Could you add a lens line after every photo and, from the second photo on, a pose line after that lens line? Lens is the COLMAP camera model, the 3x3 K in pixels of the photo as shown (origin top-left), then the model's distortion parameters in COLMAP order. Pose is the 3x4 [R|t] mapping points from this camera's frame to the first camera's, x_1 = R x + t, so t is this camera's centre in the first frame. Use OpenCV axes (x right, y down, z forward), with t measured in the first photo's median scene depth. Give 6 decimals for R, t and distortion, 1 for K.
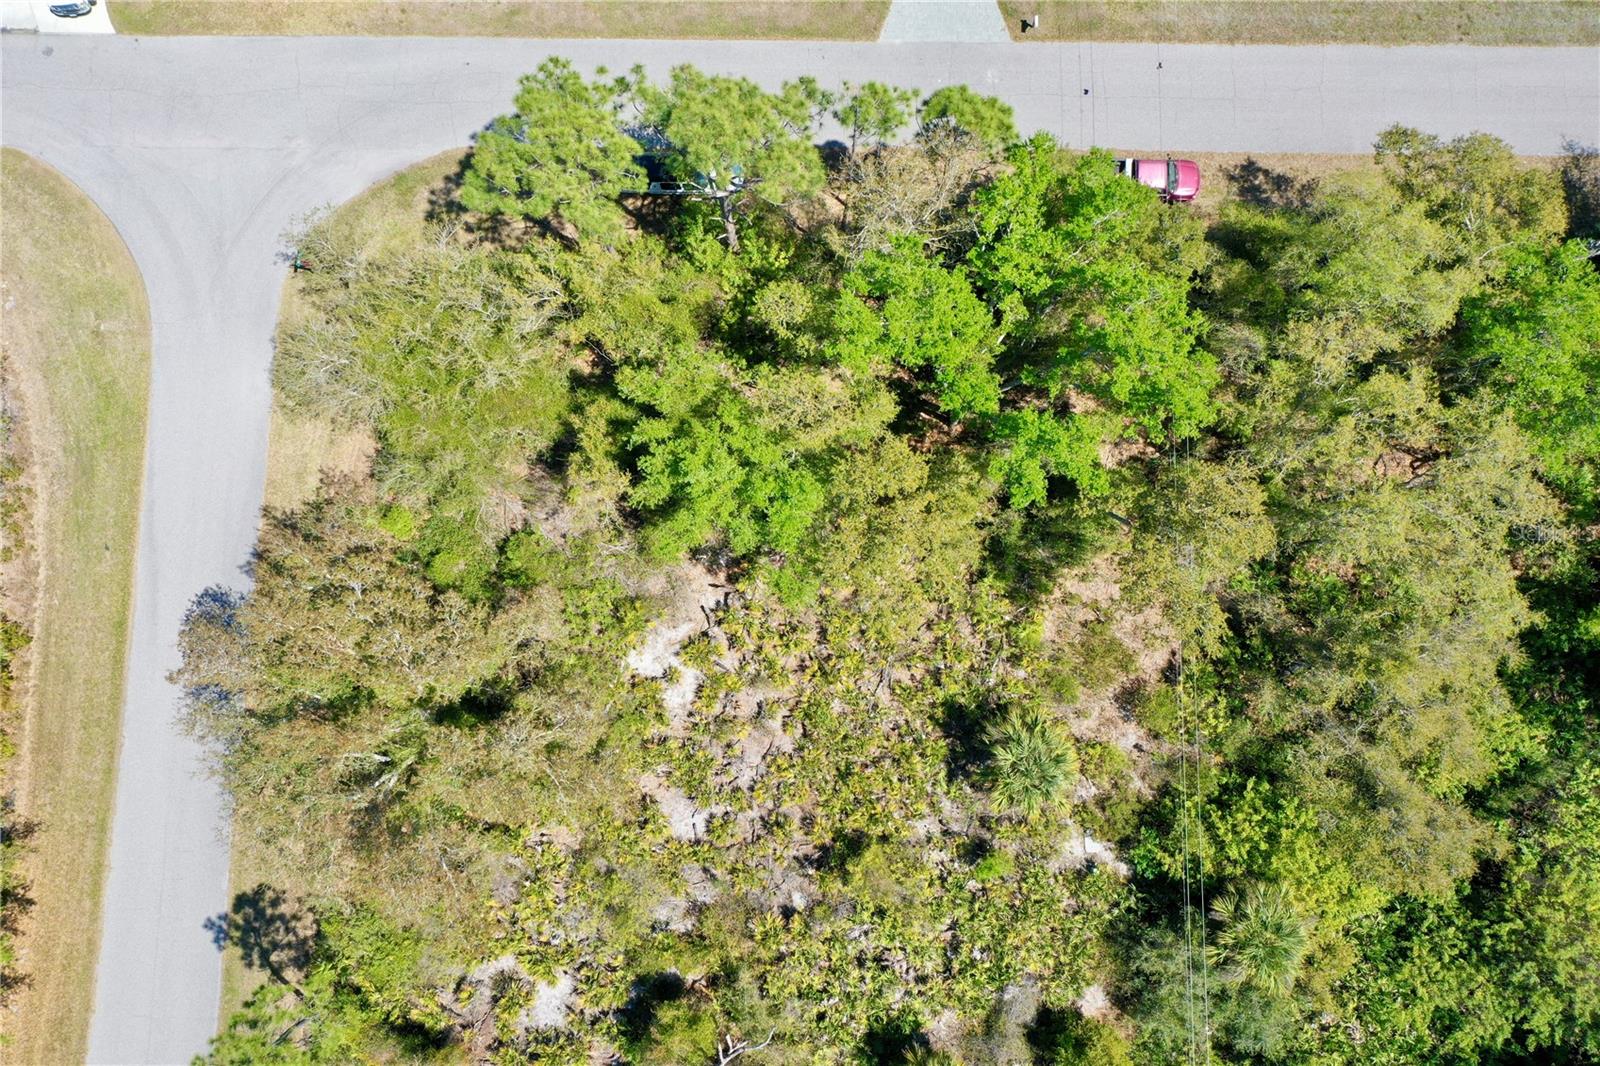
lens RADIAL K [[1264.6, 0, 798.1], [0, 1264.6, 532.1], [0, 0, 1]] dist [-0.010576, 0.000456]
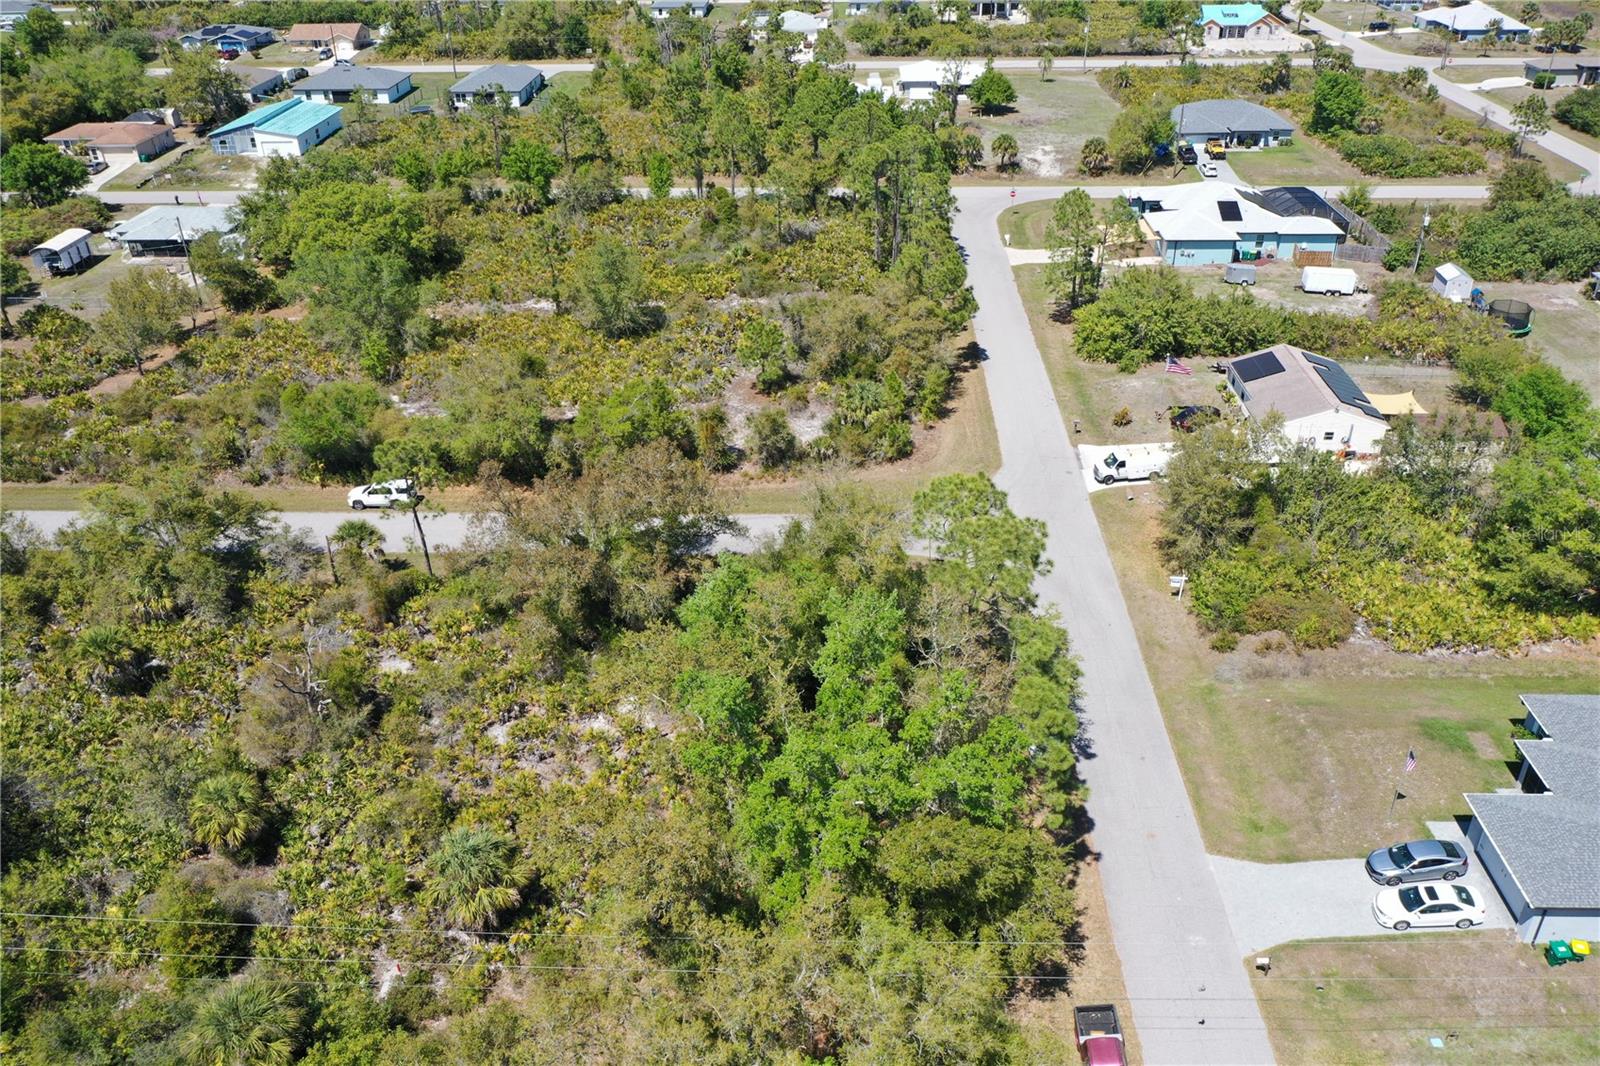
lens RADIAL K [[1264.6, 0, 801.1], [0, 1264.6, 532.5], [0, 0, 1]] dist [-0.010576, 0.000456]
pose [[-0.022740, 0.512839, -0.858184, 0.927916], [-0.985447, 0.133143, 0.105676, -0.239825], [0.168456, 0.848097, 0.502348, 0.247920]]
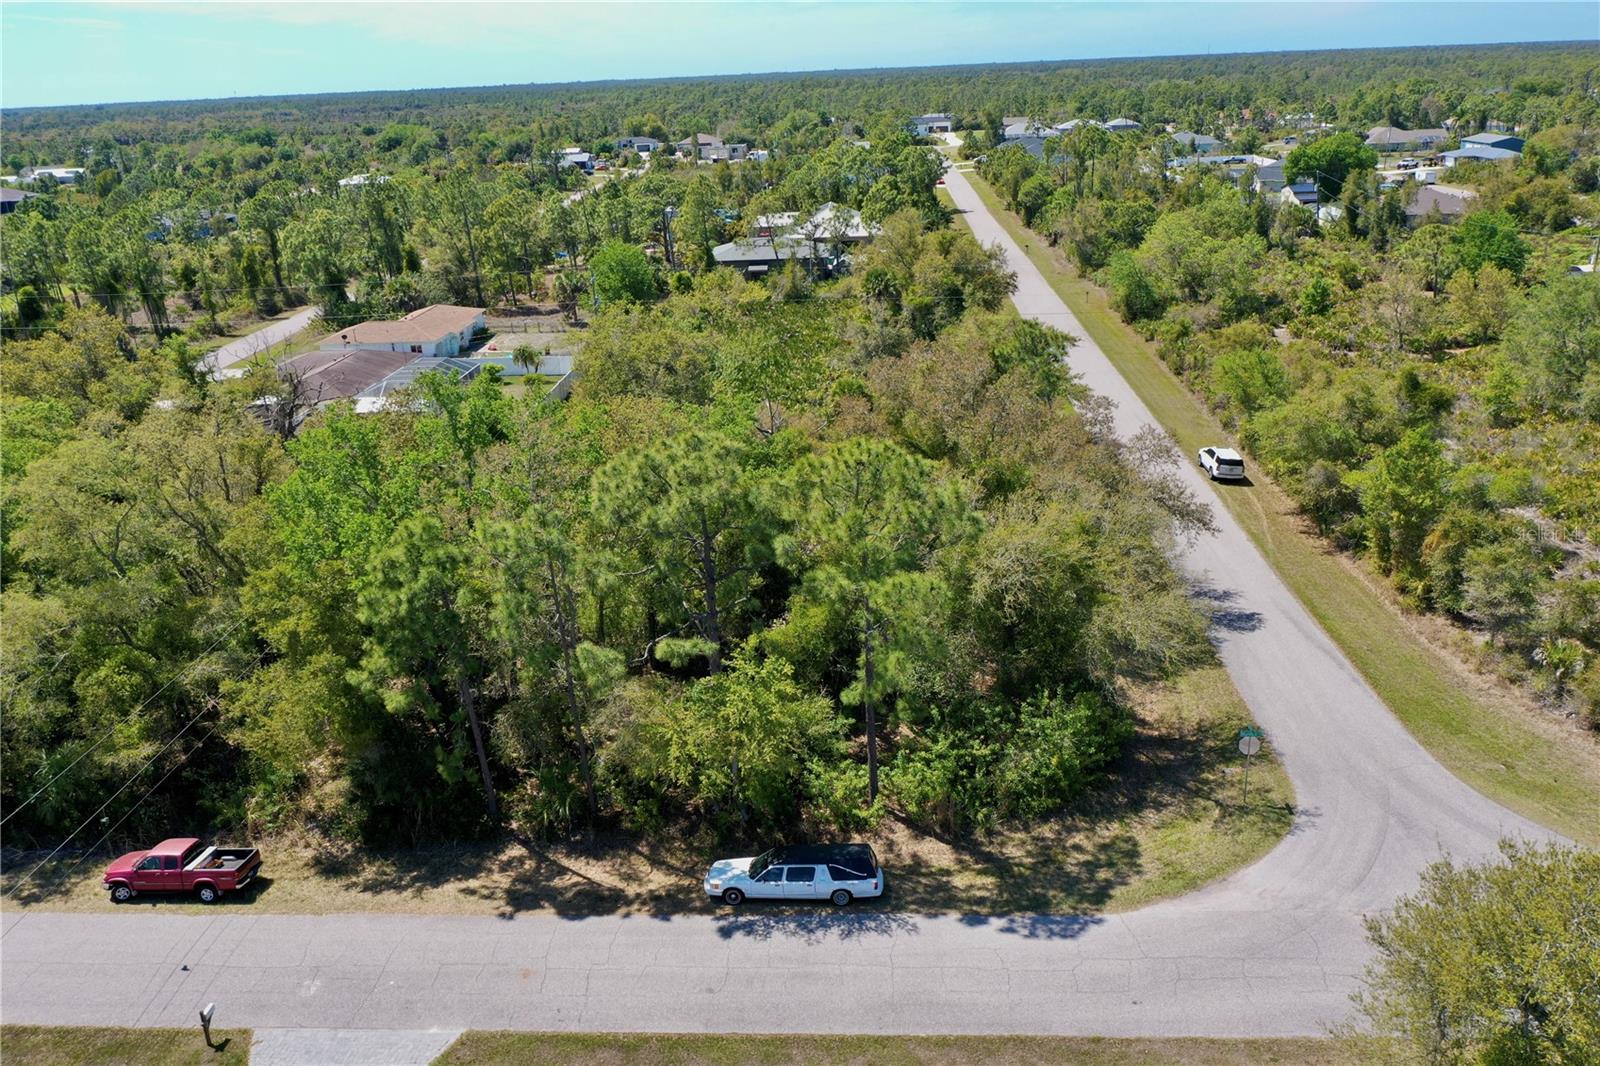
lens RADIAL K [[1264.6, 0, 804.4], [0, 1264.6, 531.5], [0, 0, 1]] dist [-0.010576, 0.000456]
pose [[-0.998067, 0.028198, 0.055386, -0.164755], [0.049275, -0.184097, 0.981672, -1.073491], [0.037877, 0.982504, 0.182352, 0.758916]]
